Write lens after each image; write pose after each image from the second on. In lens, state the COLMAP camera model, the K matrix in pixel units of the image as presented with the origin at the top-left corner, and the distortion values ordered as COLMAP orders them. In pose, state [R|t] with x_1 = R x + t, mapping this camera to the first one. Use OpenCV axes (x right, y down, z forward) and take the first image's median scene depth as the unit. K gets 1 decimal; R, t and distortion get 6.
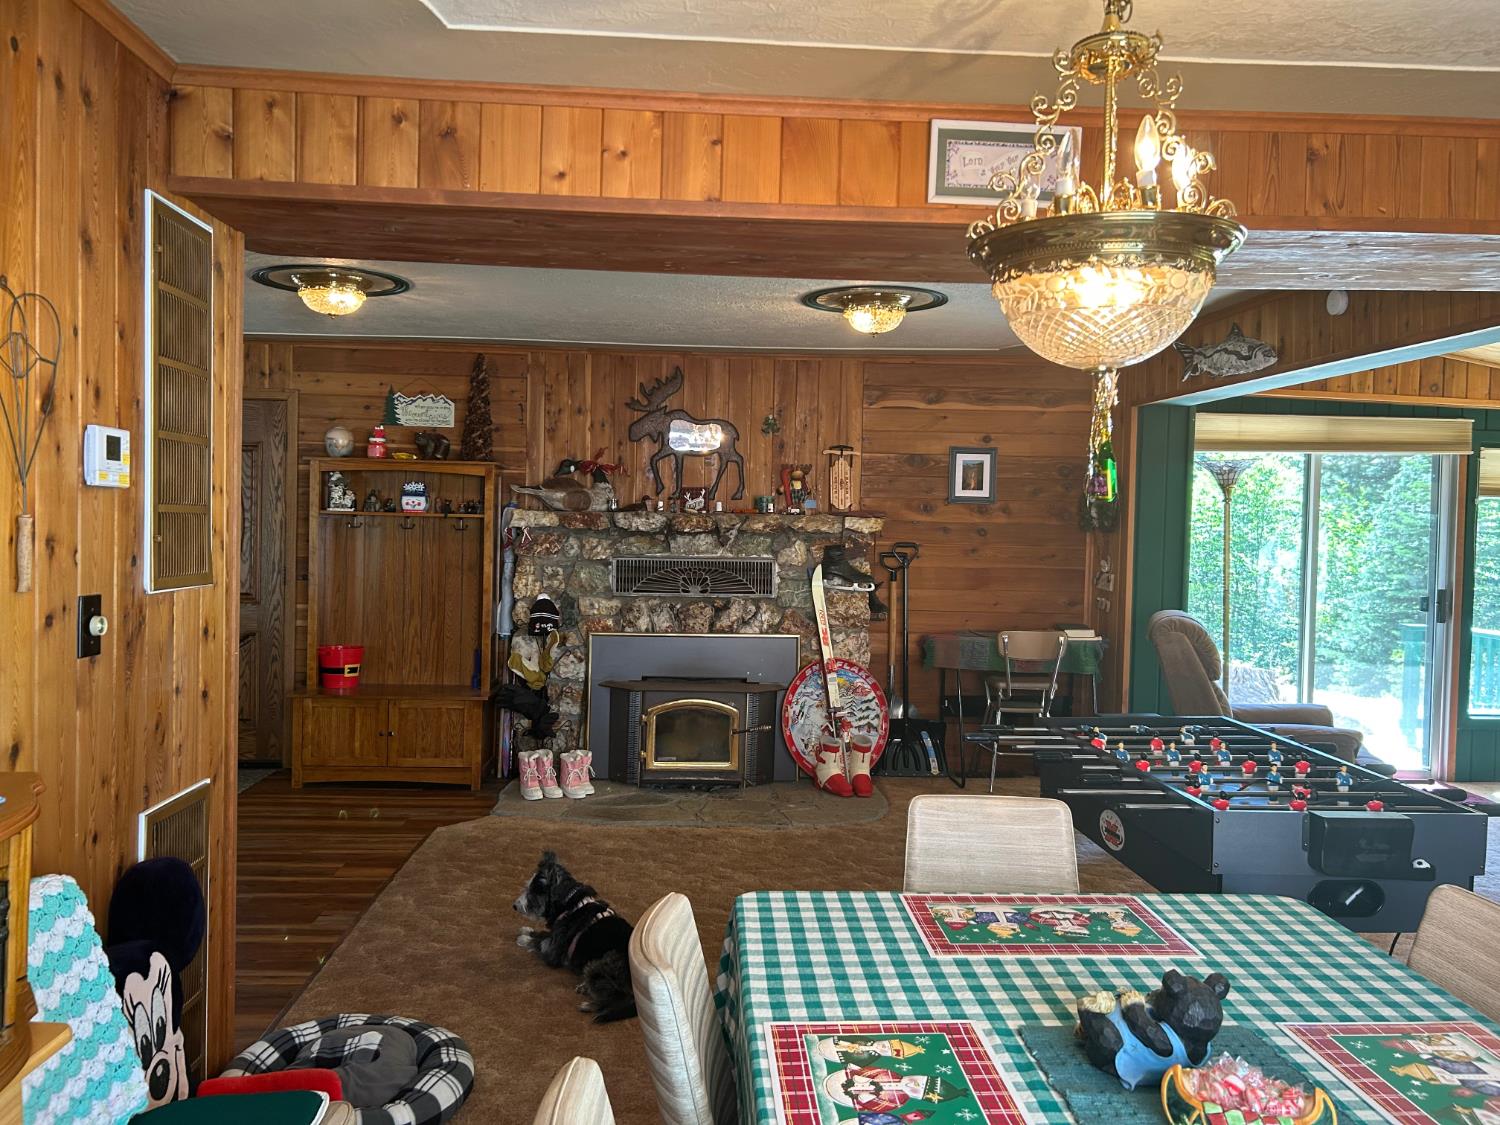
lens RADIAL K [[1121.6, 0, 740.4], [0, 1121.6, 556.3], [0, 0, 1]] dist [0.051622, -0.063302]
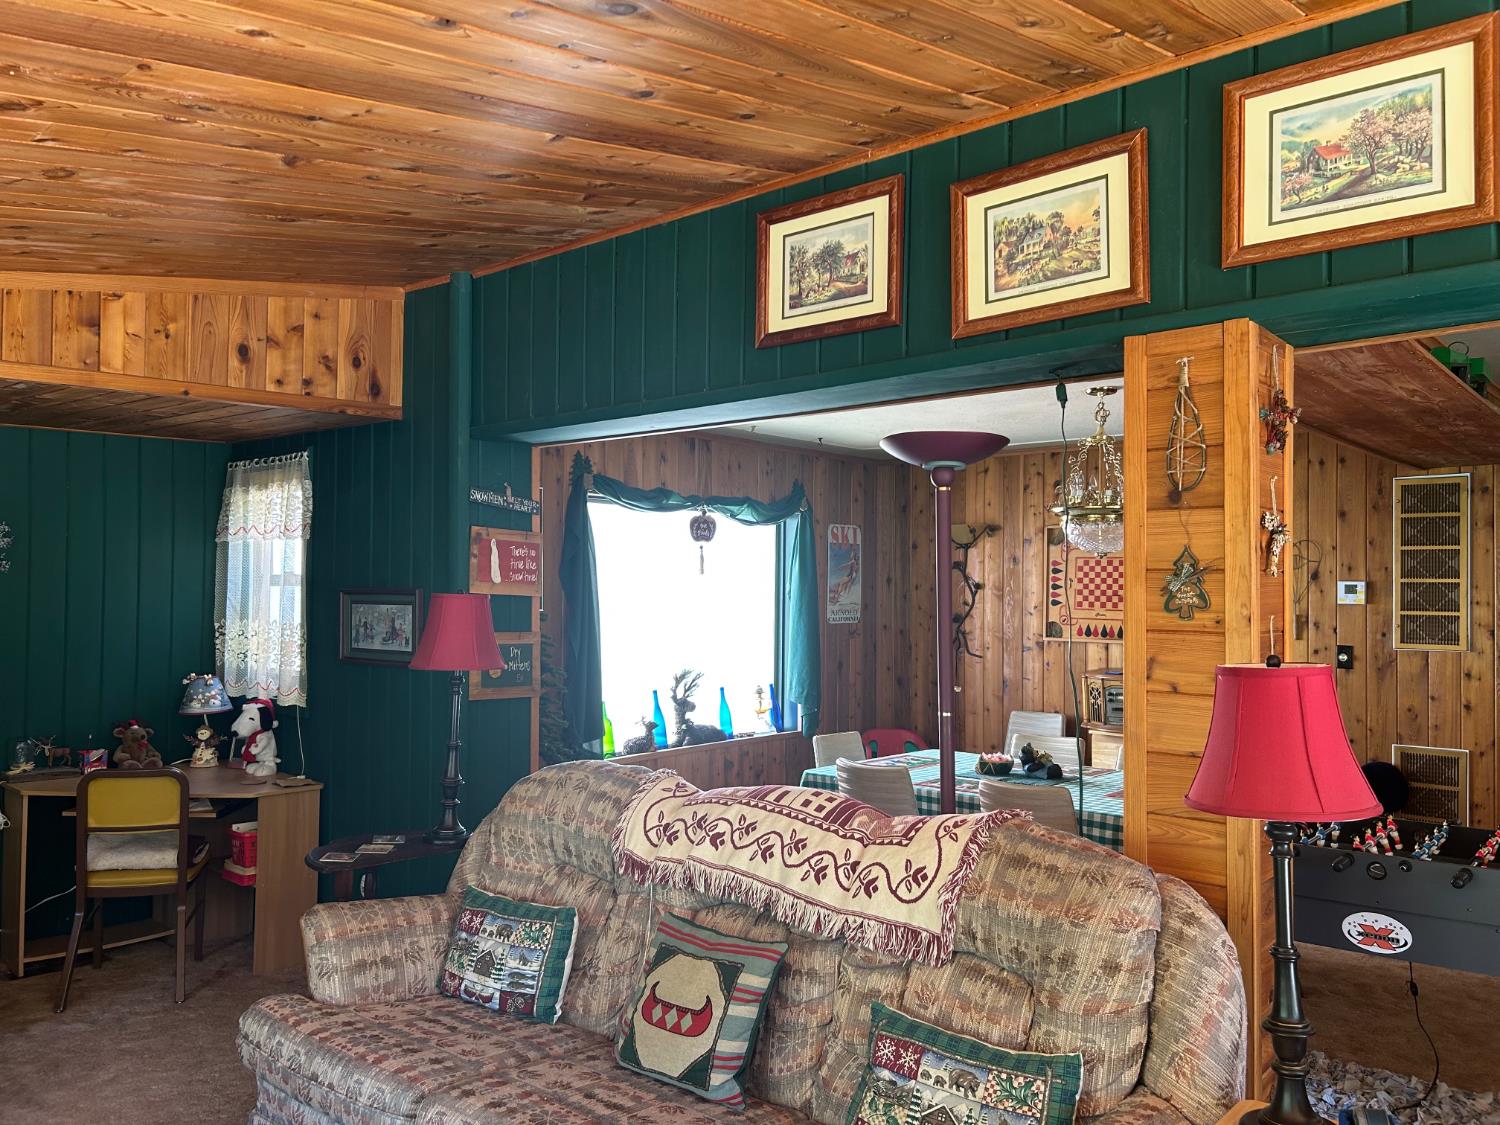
lens RADIAL K [[1121.6, 0, 757.0], [0, 1121.6, 568.2], [0, 0, 1]] dist [0.051622, -0.063302]
pose [[-0.695299, -0.041617, -0.717515, 0.789255], [-0.043027, 0.998942, -0.016246, -0.015422], [0.717432, 0.019577, -0.696354, 0.641345]]
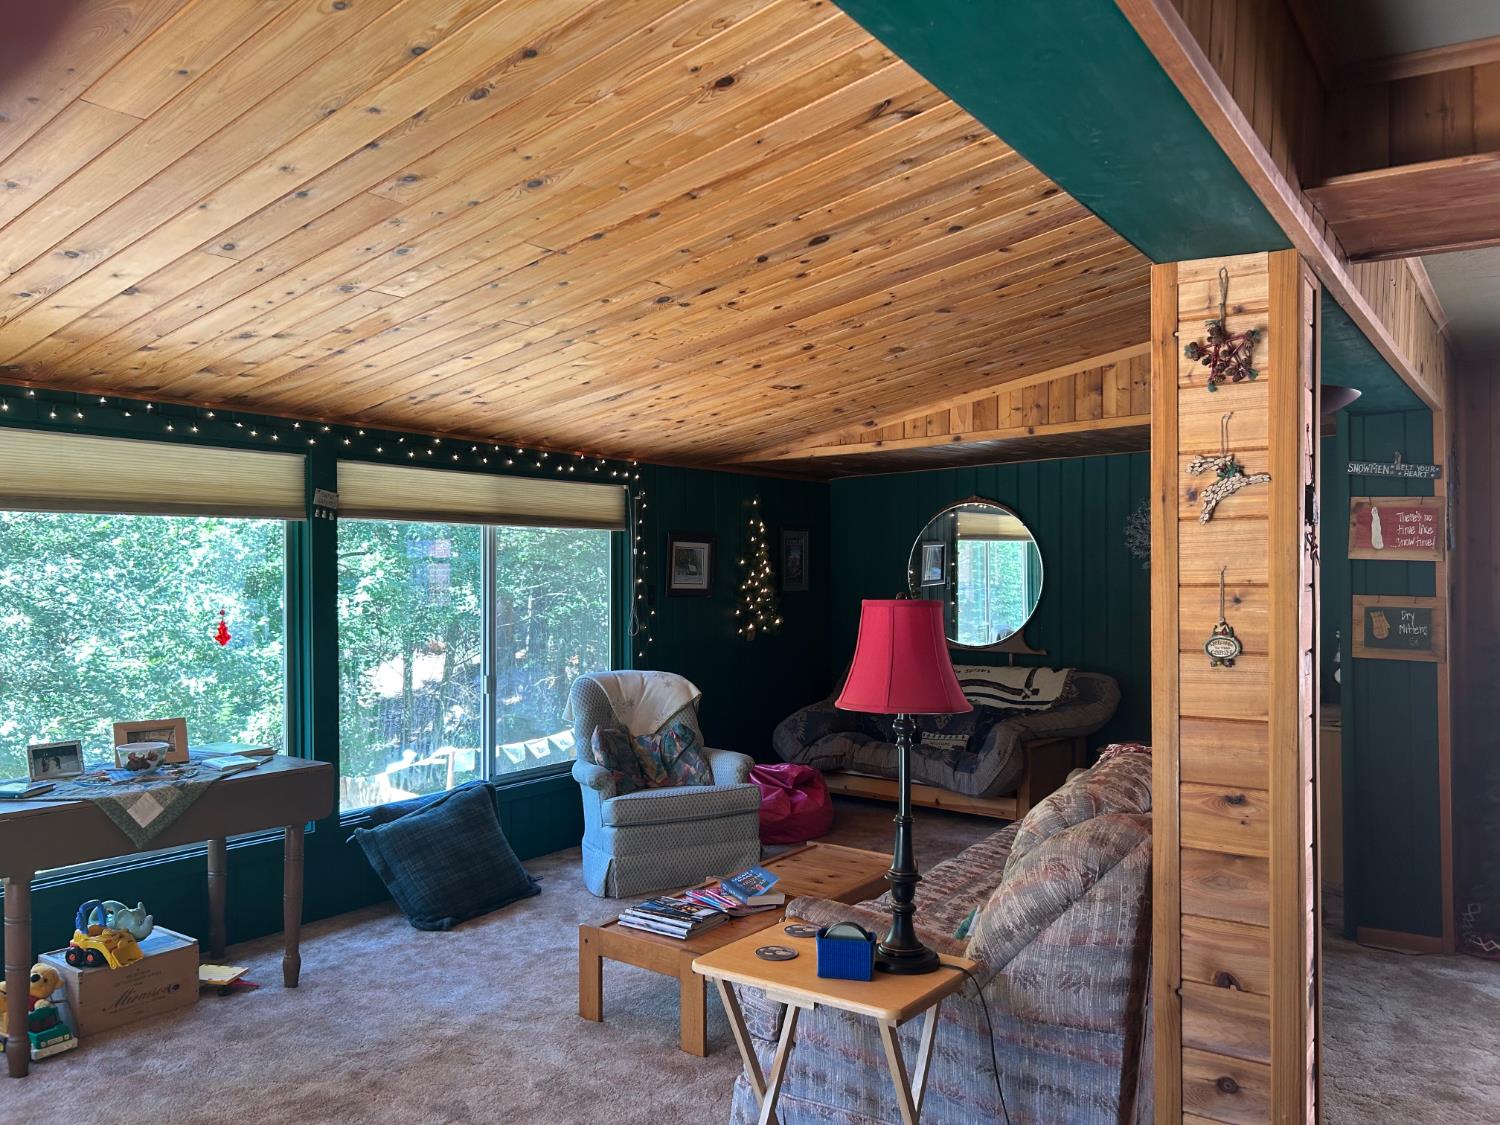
lens RADIAL K [[1121.6, 0, 757.2], [0, 1121.6, 568.0], [0, 0, 1]] dist [0.051622, -0.063302]
pose [[-0.788570, -0.020454, 0.614605, 0.284000], [0.002580, 0.999328, 0.036569, -0.025729], [-0.614940, 0.030423, -0.787987, 0.863844]]
